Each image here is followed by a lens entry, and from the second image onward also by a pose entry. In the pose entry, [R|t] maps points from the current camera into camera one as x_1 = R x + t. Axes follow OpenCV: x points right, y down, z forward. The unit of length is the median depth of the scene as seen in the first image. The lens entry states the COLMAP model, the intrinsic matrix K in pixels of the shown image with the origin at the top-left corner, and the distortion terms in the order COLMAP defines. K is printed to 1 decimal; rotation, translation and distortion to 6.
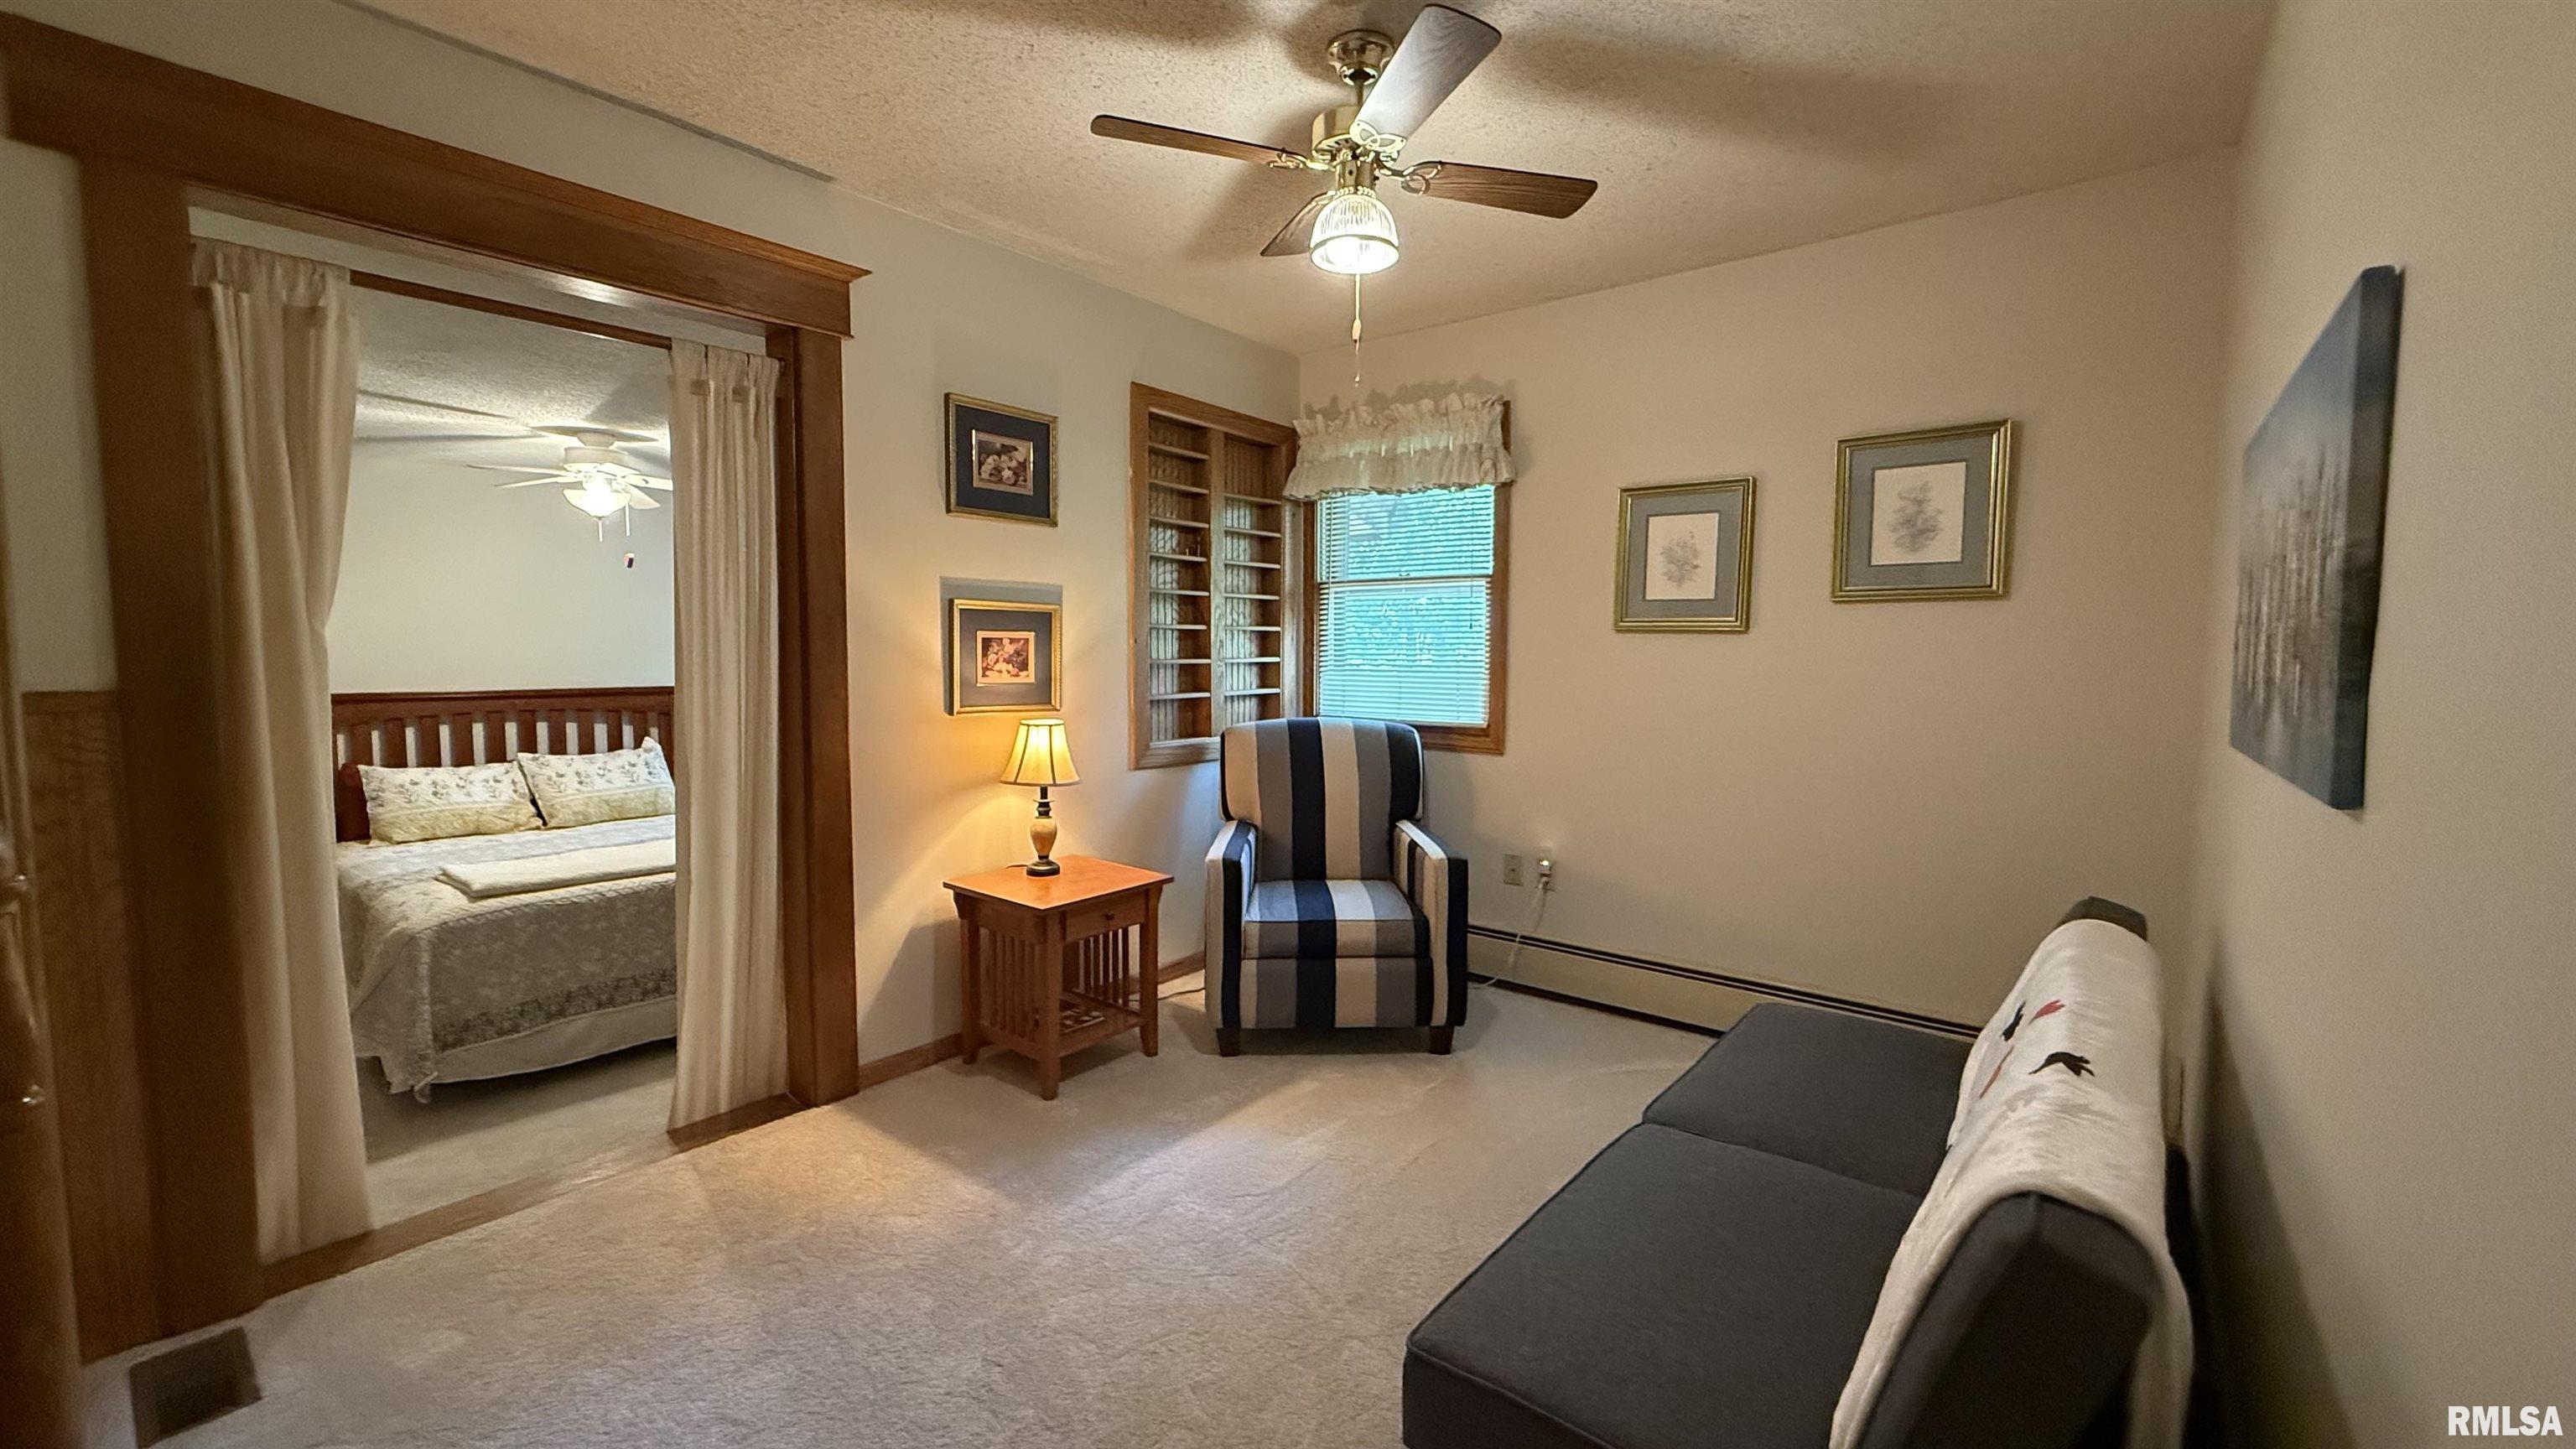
lens RADIAL K [[1022.9, 0, 1278.0], [0, 1022.9, 724.9], [0, 0, 1]] dist [0.000182, -0.000124]
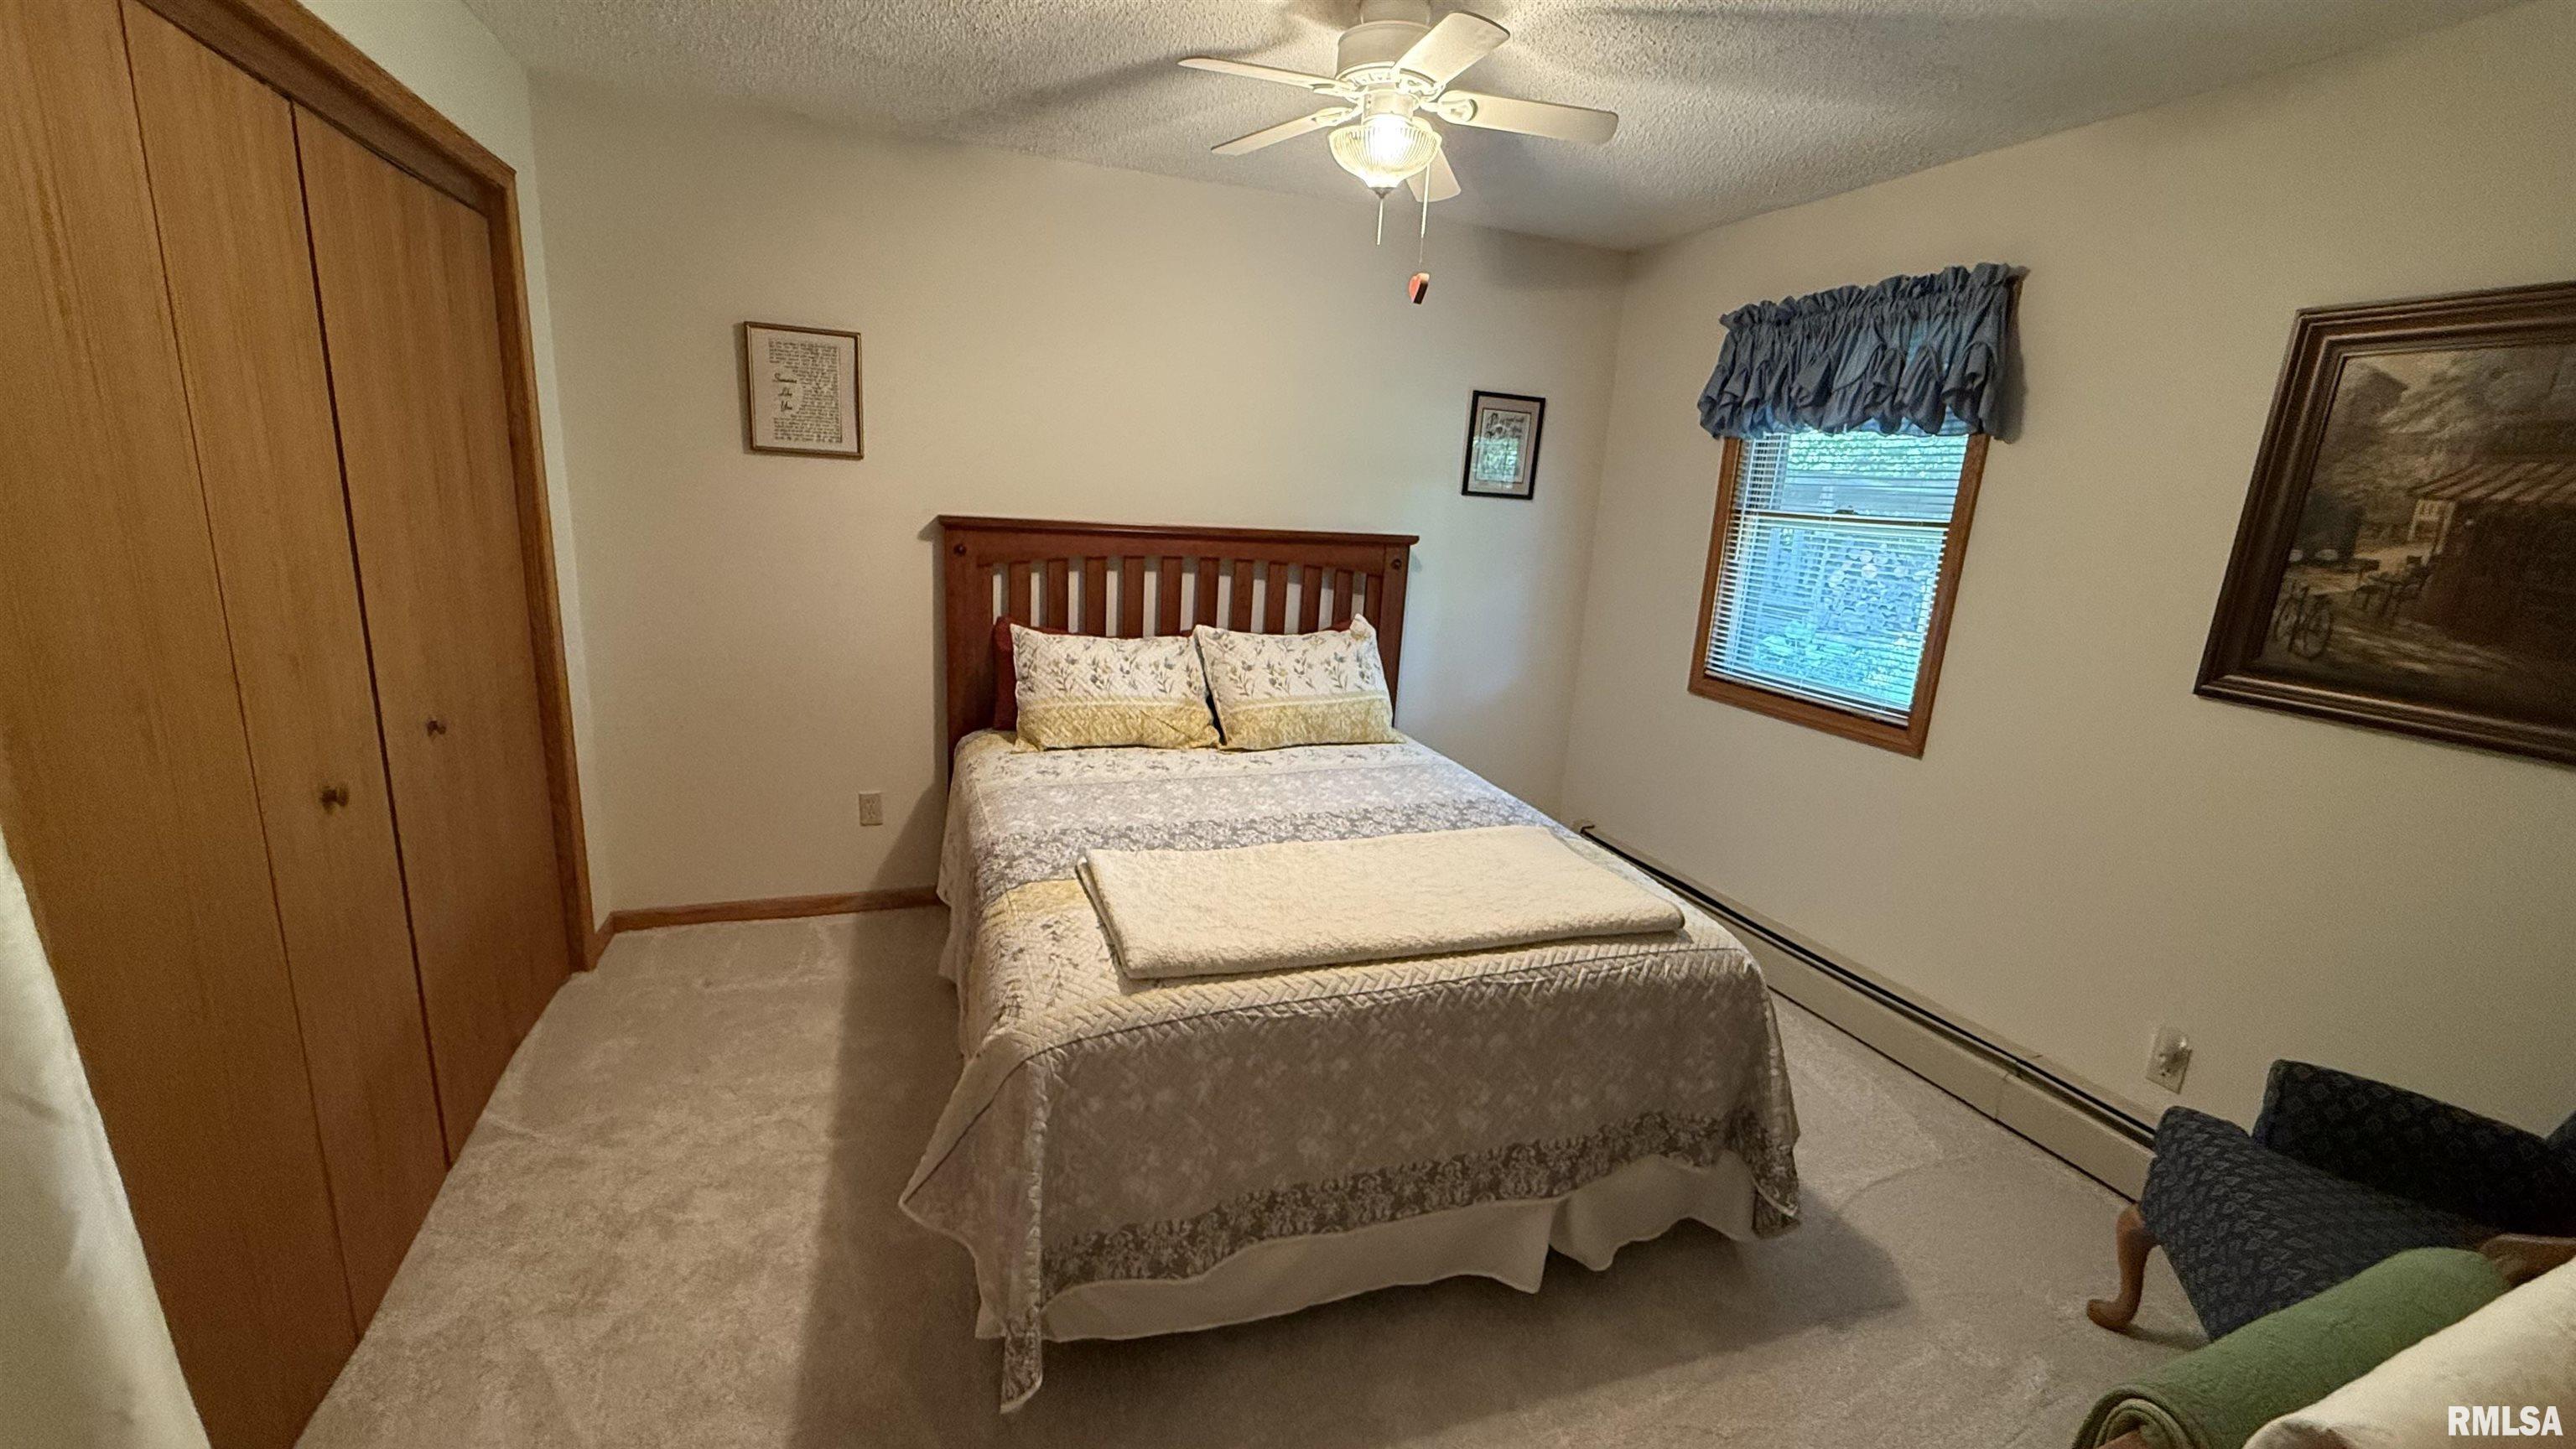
lens RADIAL K [[1022.9, 0, 1278.0], [0, 1022.9, 724.9], [0, 0, 1]] dist [0.000182, -0.000124]
pose [[0.858283, 0.163714, -0.486361, -0.369730], [-0.091459, 0.981373, 0.168943, -0.026178], [0.504960, -0.100519, 0.857270, 0.458347]]
